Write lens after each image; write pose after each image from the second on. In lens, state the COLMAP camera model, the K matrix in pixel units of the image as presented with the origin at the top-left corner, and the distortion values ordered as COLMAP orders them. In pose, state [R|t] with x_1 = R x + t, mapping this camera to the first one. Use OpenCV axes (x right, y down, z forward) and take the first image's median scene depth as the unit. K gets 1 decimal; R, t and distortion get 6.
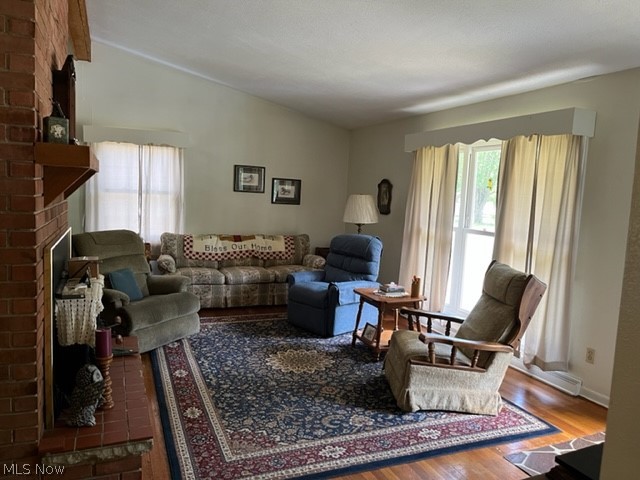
lens RADIAL K [[481.3, 0, 320.6], [0, 481.3, 241.9], [0, 0, 1]] dist [0.045471, -0.059258]
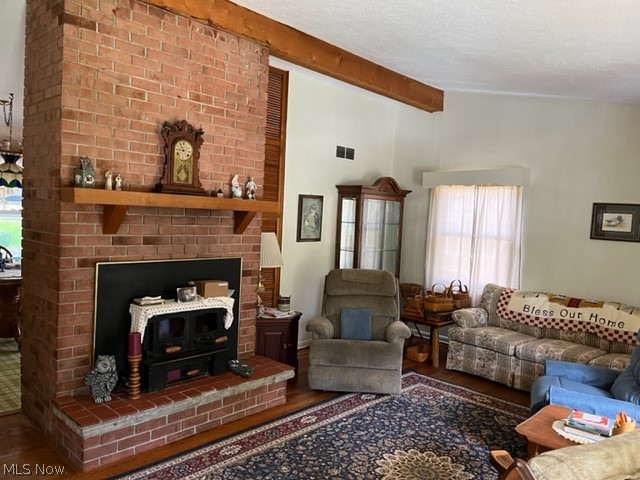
lens RADIAL K [[481.3, 0, 320.6], [0, 481.3, 241.9], [0, 0, 1]] dist [0.045471, -0.059258]
pose [[0.413204, 0.026735, -0.910246, 0.364612], [-0.131258, 0.990880, -0.030481, -0.028190], [0.901129, 0.132072, 0.412945, 0.379357]]
